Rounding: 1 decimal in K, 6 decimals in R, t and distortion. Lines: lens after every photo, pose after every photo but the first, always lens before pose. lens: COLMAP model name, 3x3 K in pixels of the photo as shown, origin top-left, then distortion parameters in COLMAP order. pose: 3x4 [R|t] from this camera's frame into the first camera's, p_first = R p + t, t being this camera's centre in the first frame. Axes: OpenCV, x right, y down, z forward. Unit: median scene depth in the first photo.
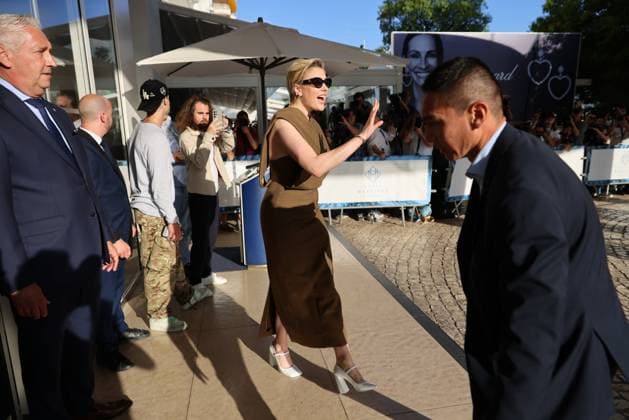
lens RADIAL K [[417.3, 0, 314.5], [0, 417.3, 210.0], [0, 0, 1]] dist [-0.001549, -0.000450]
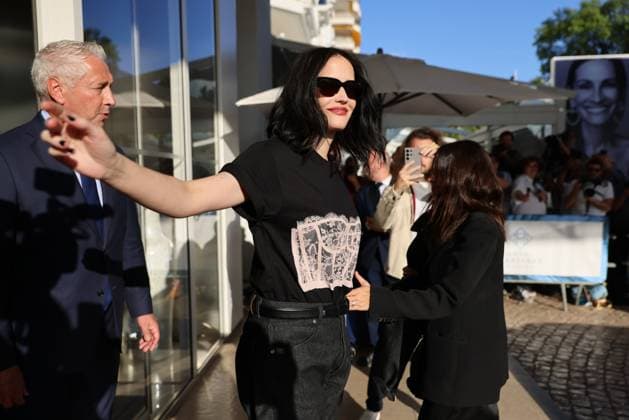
lens RADIAL K [[503.6, 0, 313.2], [0, 503.6, 212.6], [0, 0, 1]] dist [0.012261, 0.005422]
pose [[0.965963, 0.032962, -0.256572, 0.008965], [-0.063713, 0.991610, -0.112477, -0.004279], [0.250712, 0.124996, 0.959958, 0.016444]]
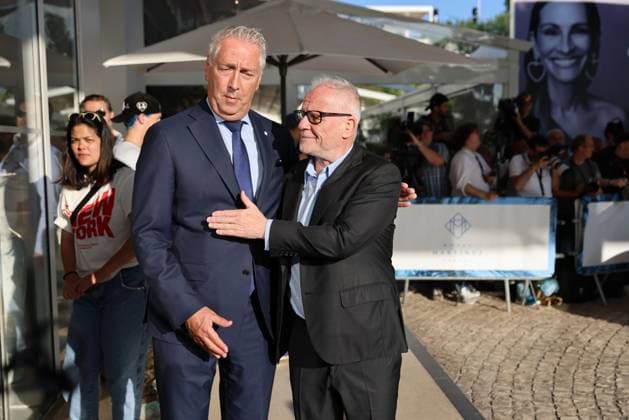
lens RADIAL K [[728.6, 0, 314.5], [0, 728.6, 210.0], [0, 0, 1]] dist [0.008127, 0.022034]
pose [[0.994116, 0.025224, -0.105339, 0.040105], [-0.035979, 0.994187, -0.101478, 0.009101], [0.102167, 0.104671, 0.989245, -0.099317]]
